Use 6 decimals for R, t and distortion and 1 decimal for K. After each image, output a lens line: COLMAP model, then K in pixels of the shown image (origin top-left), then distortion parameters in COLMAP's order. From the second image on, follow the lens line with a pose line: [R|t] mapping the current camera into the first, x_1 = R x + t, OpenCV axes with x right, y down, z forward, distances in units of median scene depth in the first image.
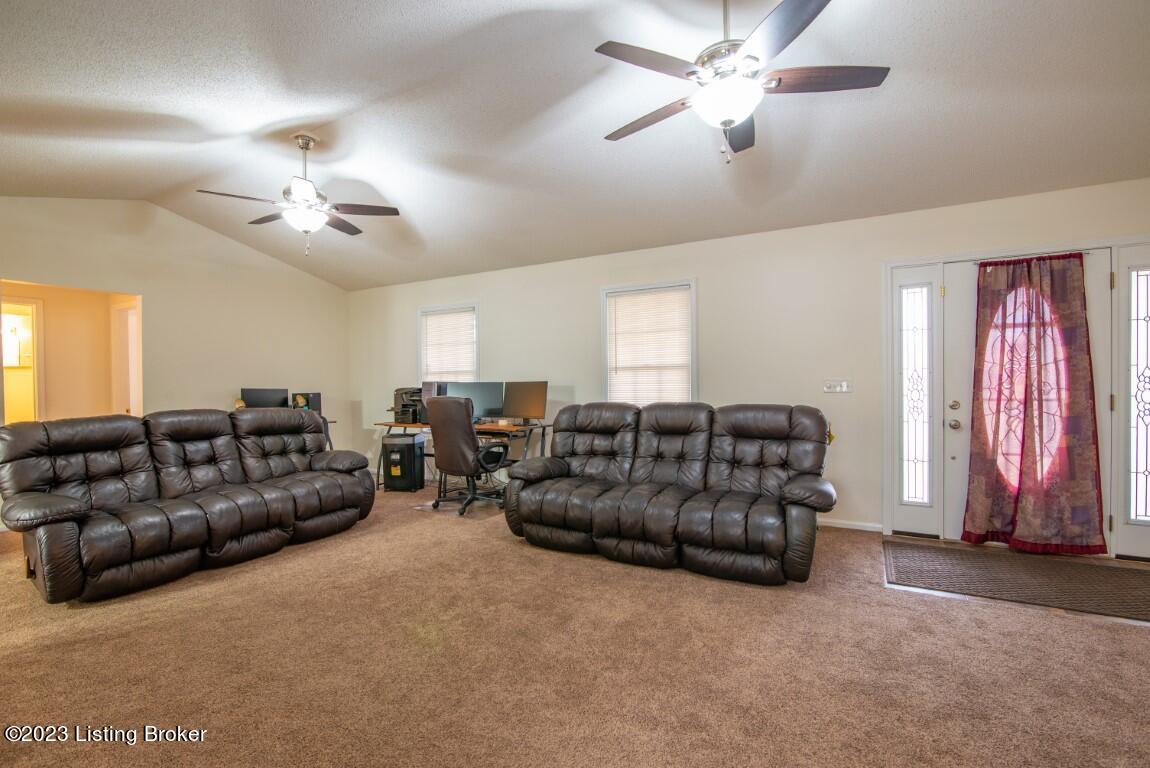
lens RADIAL K [[534.6, 0, 565.4], [0, 534.6, 383.3], [0, 0, 1]] dist [-0.013764, -0.000312]
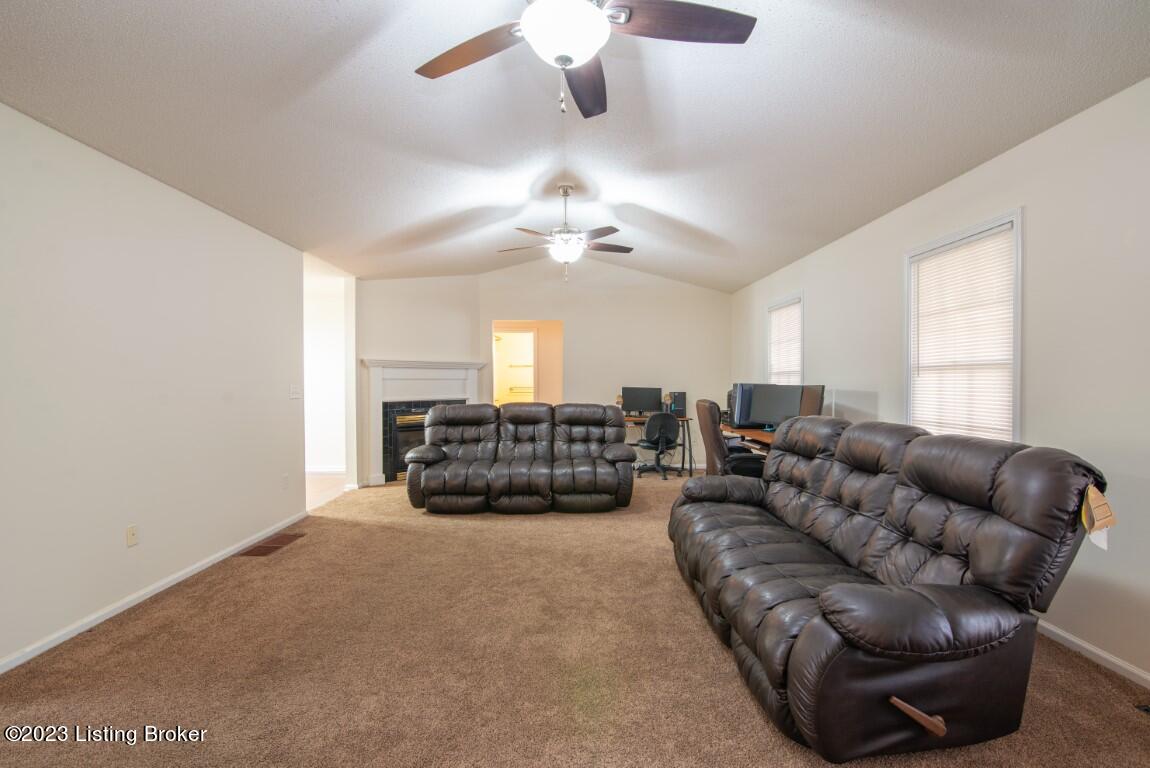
lens RADIAL K [[534.6, 0, 569.1], [0, 534.6, 386.3], [0, 0, 1]] dist [-0.013764, -0.000312]
pose [[0.510558, 0.016808, -0.859679, 0.590075], [-0.004703, 0.999849, 0.016756, -0.018627], [0.859831, -0.004512, 0.510559, 0.369497]]
